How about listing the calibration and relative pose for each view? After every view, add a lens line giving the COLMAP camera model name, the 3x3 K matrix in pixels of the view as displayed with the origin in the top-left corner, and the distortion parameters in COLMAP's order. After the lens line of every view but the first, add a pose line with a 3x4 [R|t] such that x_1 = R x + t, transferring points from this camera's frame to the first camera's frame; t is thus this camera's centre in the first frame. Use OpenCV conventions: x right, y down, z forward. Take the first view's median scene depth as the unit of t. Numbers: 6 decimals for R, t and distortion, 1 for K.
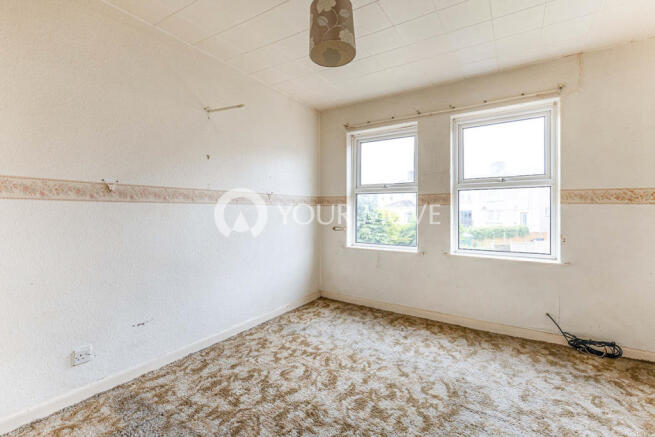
lens RADIAL K [[291.4, 0, 331.1], [0, 291.4, 214.7], [0, 0, 1]] dist [0.015707, 0.000303]
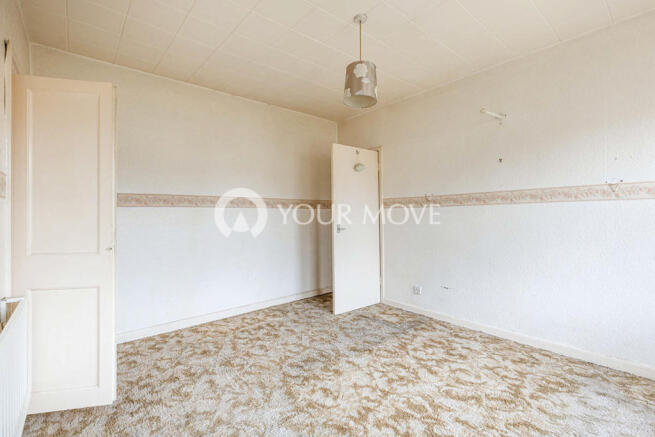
lens RADIAL K [[291.4, 0, 329.4], [0, 291.4, 216.0], [0, 0, 1]] dist [0.015707, 0.000303]
pose [[-0.276070, -0.000724, -0.961137, 0.999823], [0.003432, 0.999993, -0.001739, 0.007298], [0.961132, -0.003779, -0.276065, 0.886885]]
